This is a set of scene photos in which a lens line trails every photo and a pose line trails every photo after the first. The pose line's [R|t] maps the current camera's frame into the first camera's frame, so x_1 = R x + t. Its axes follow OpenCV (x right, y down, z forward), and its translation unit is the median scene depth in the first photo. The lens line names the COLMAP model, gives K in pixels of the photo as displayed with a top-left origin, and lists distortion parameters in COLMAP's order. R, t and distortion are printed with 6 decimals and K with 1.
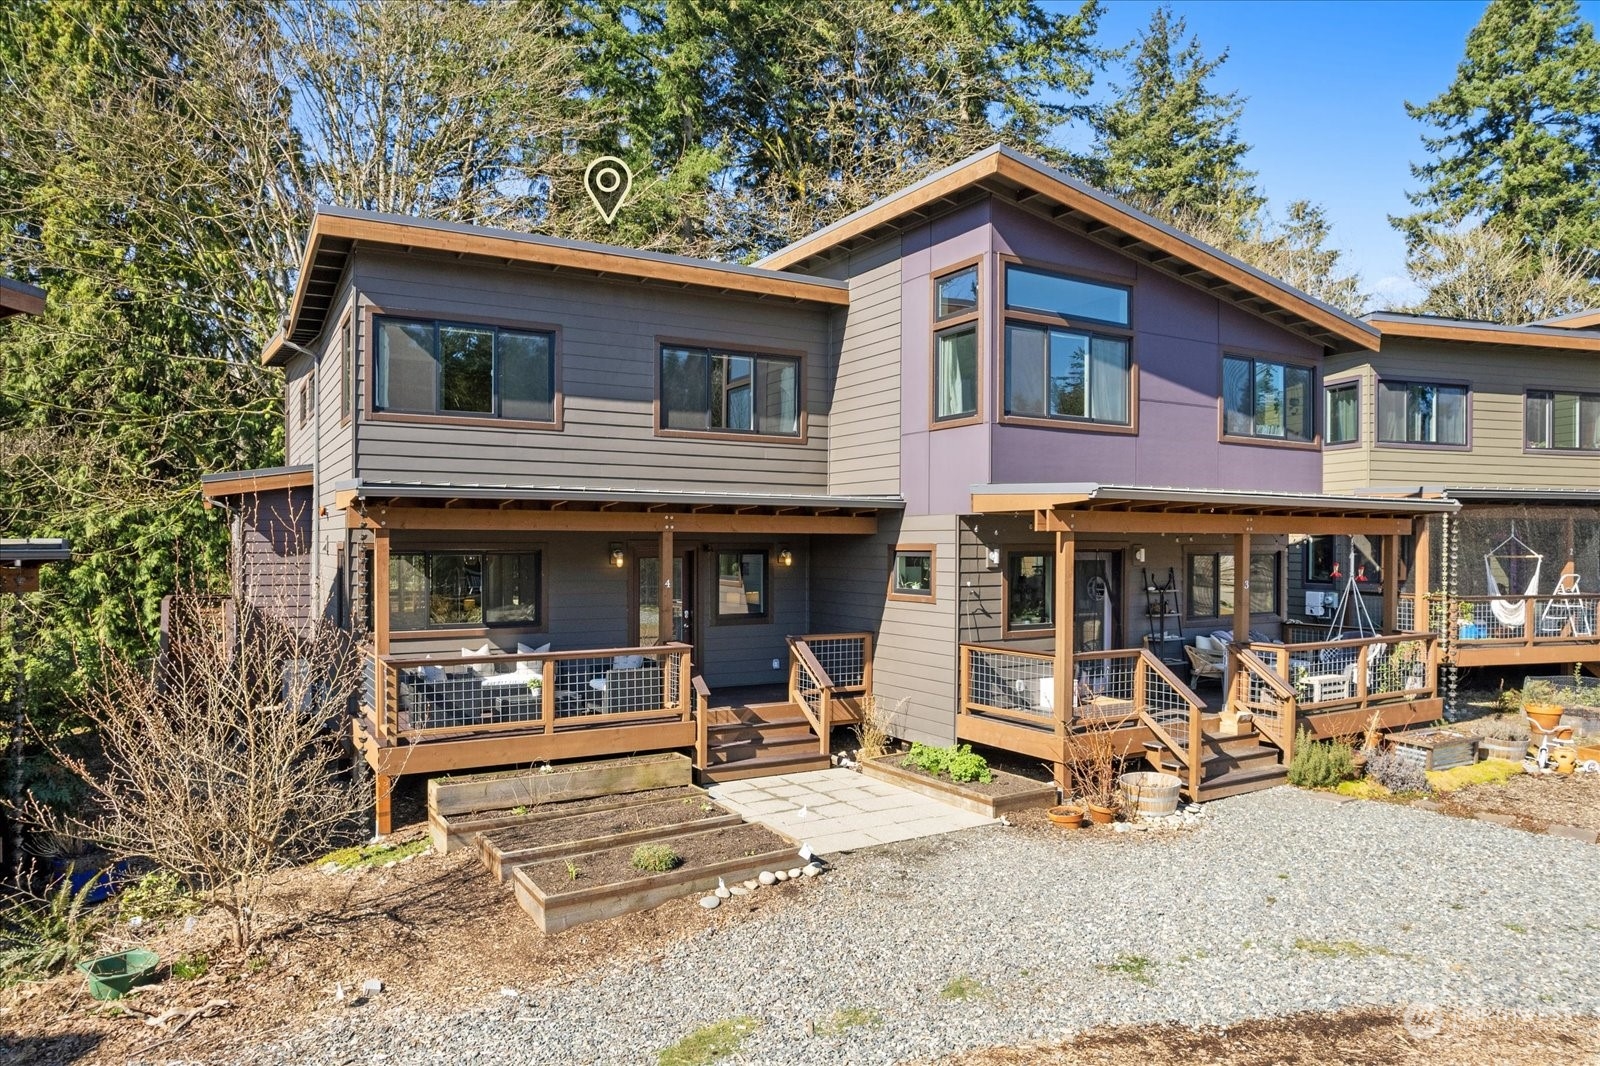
lens RADIAL K [[1010.3, 0, 800.0], [0, 1010.3, 561.1], [0, 0, 1]] dist [-0.040733, 0.030684]
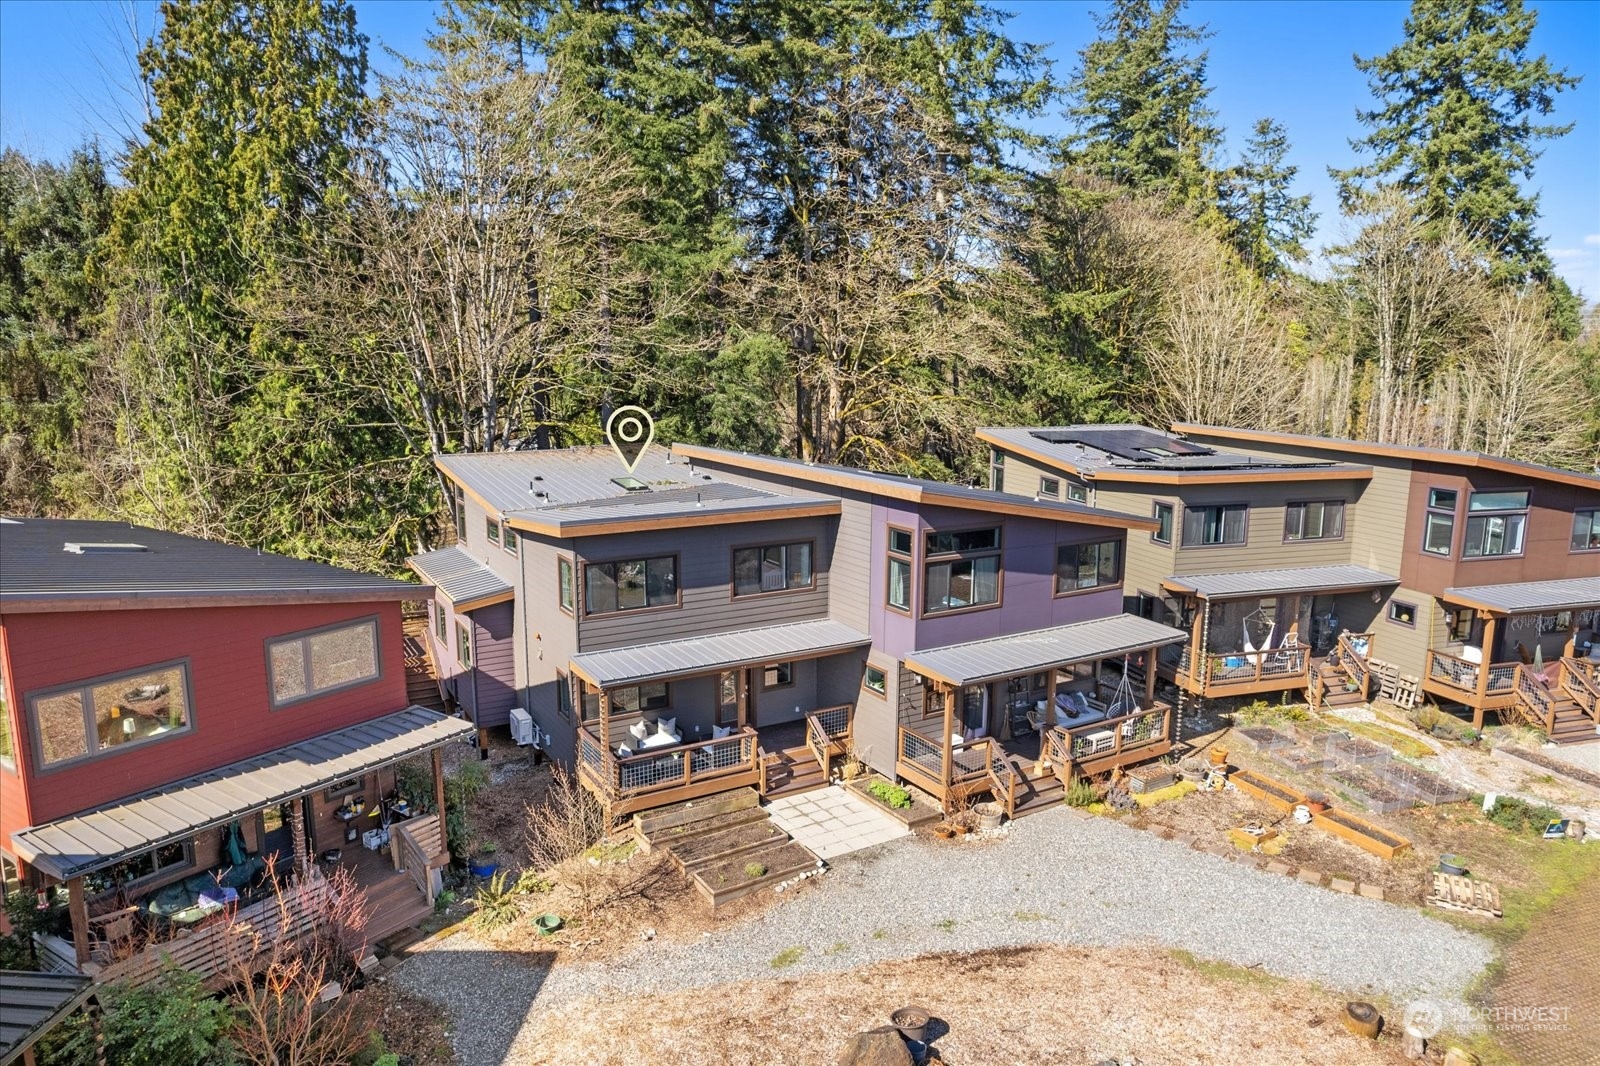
lens RADIAL K [[1010.3, 0, 796.6], [0, 1010.3, 535.6], [0, 0, 1]] dist [-0.040733, 0.030684]
pose [[0.999995, -0.000617, 0.003091, -0.036010], [0.000104, 0.986599, 0.163165, -0.555713], [-0.003150, -0.163164, 0.986594, -0.767484]]
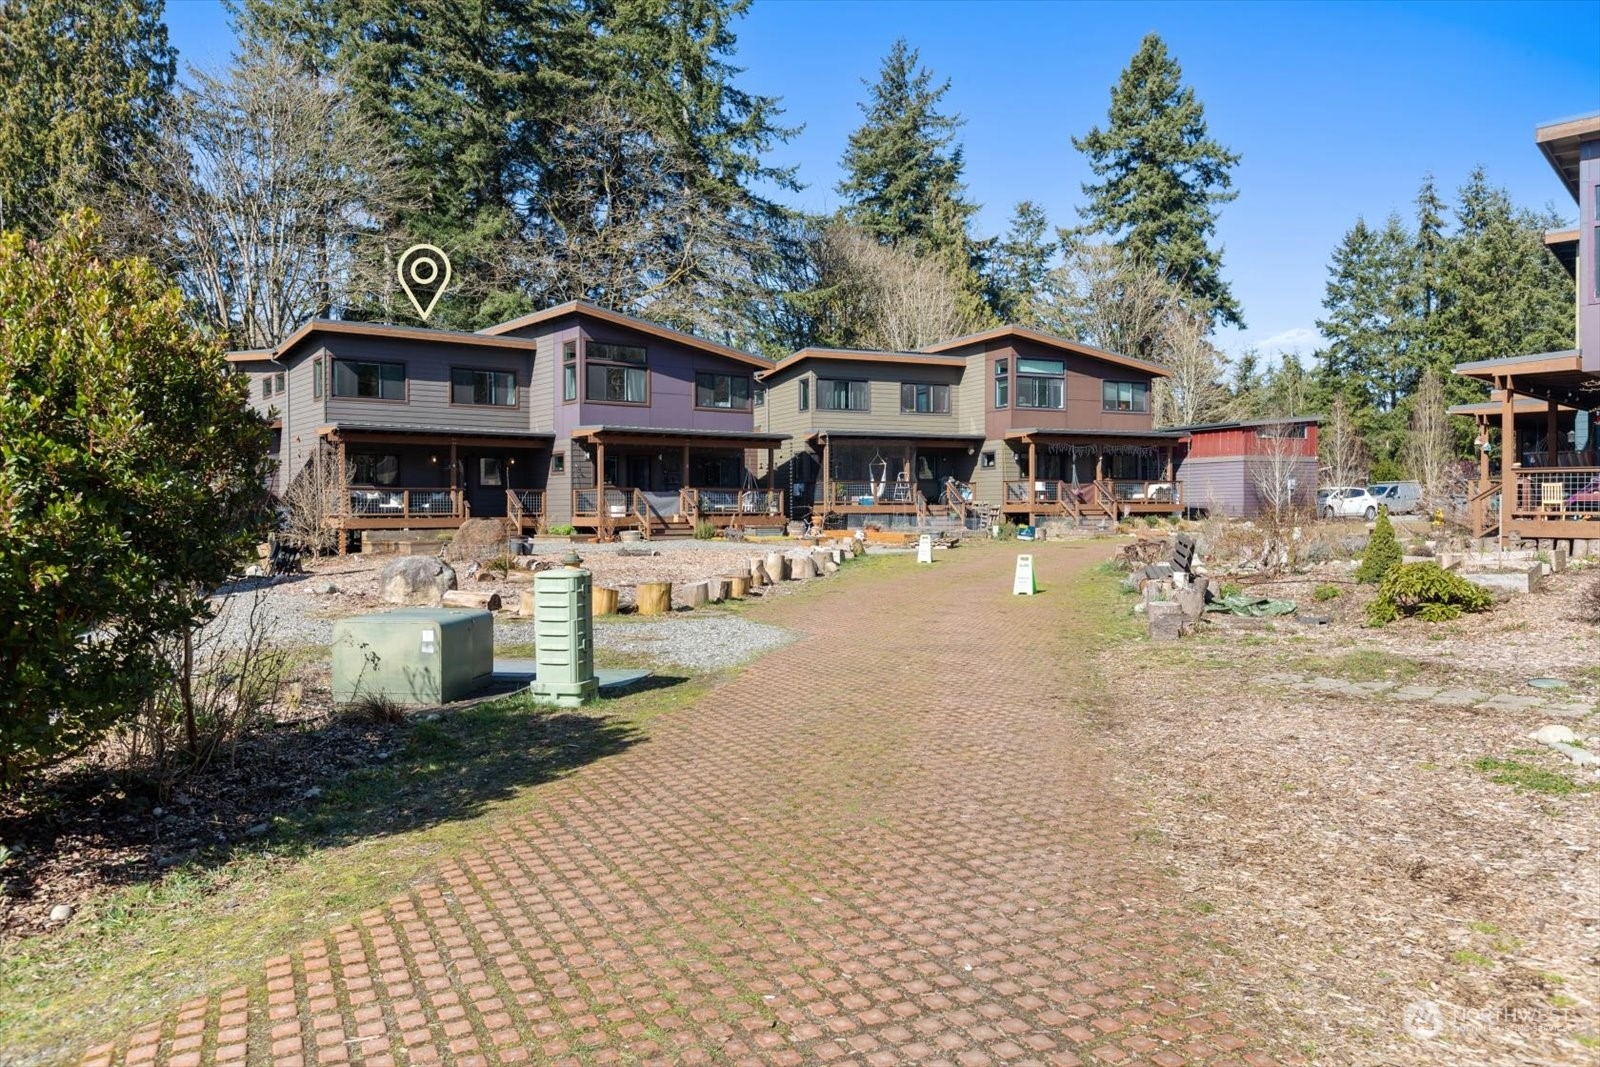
lens RADIAL K [[1134.2, 0, 804.0], [0, 1134.2, 525.4], [0, 0, 1]] dist [0.006907, -0.005170]
pose [[0.991377, -0.009458, 0.130701, 0.348798], [0.010226, 0.999934, -0.005208, 0.187031], [-0.130644, 0.006499, 0.991408, -1.841045]]
